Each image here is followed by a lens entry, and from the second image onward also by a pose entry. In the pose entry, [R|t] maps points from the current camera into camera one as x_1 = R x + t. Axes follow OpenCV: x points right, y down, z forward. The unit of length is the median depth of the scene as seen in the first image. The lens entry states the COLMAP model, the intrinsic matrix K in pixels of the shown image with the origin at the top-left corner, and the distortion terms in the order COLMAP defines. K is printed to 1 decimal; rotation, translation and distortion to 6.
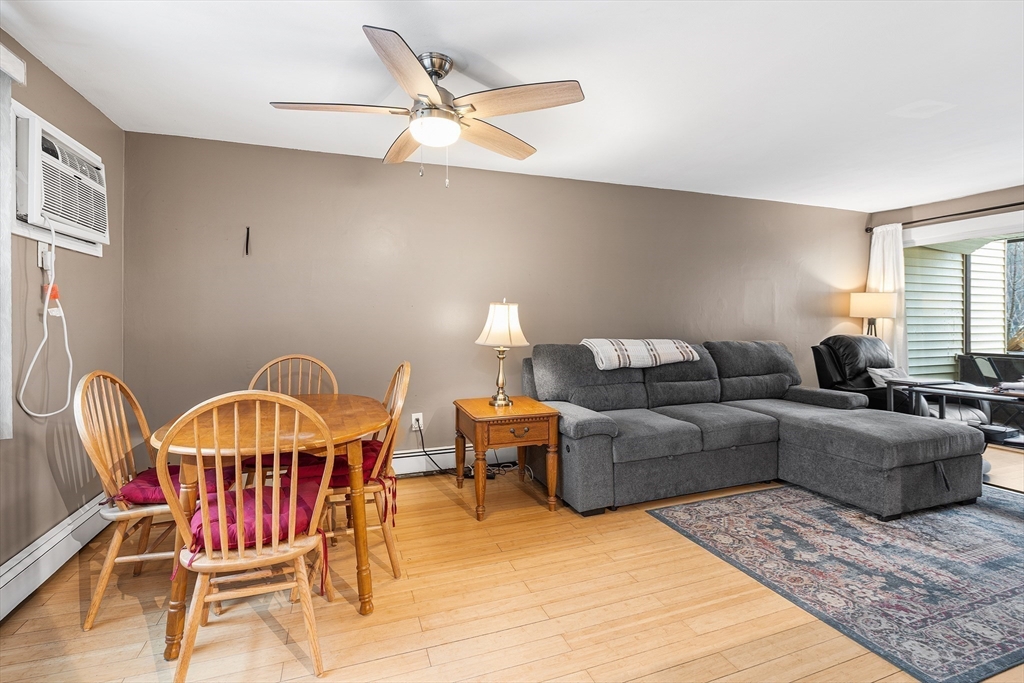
lens RADIAL K [[475.7, 0, 519.7], [0, 475.7, 323.3], [0, 0, 1]] dist [-0.010168, 0.004850]
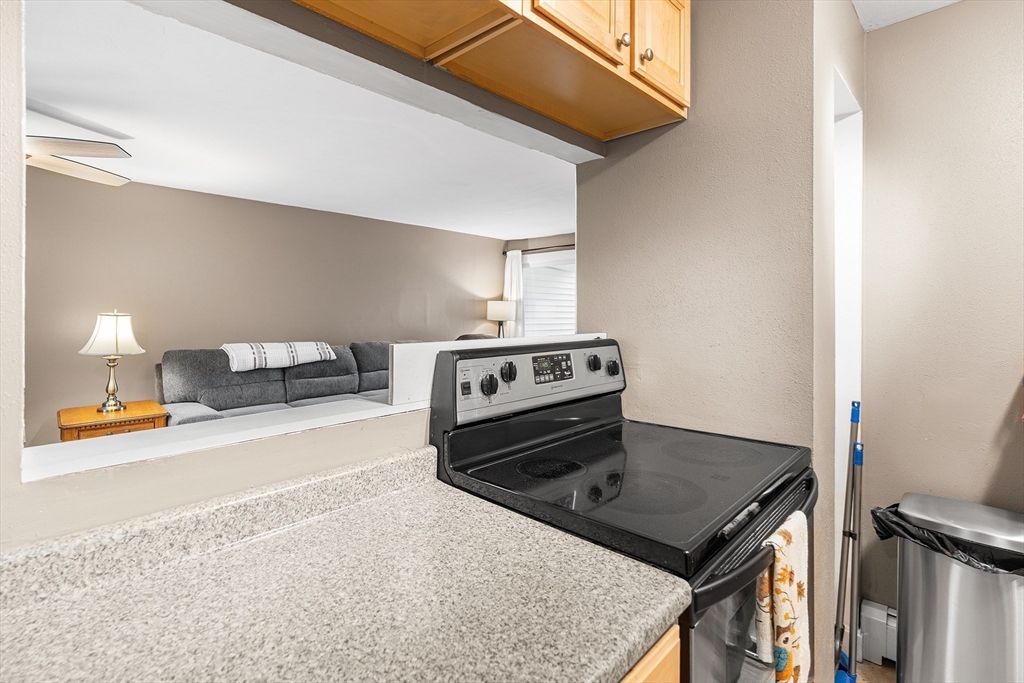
lens RADIAL K [[475.7, 0, 513.0], [0, 475.7, 304.7], [0, 0, 1]] dist [-0.010168, 0.004850]
pose [[0.901389, 0.009249, 0.432912, 0.304932], [0.001272, 0.999711, -0.024007, -0.035678], [-0.433009, 0.022190, 0.901117, -0.328907]]
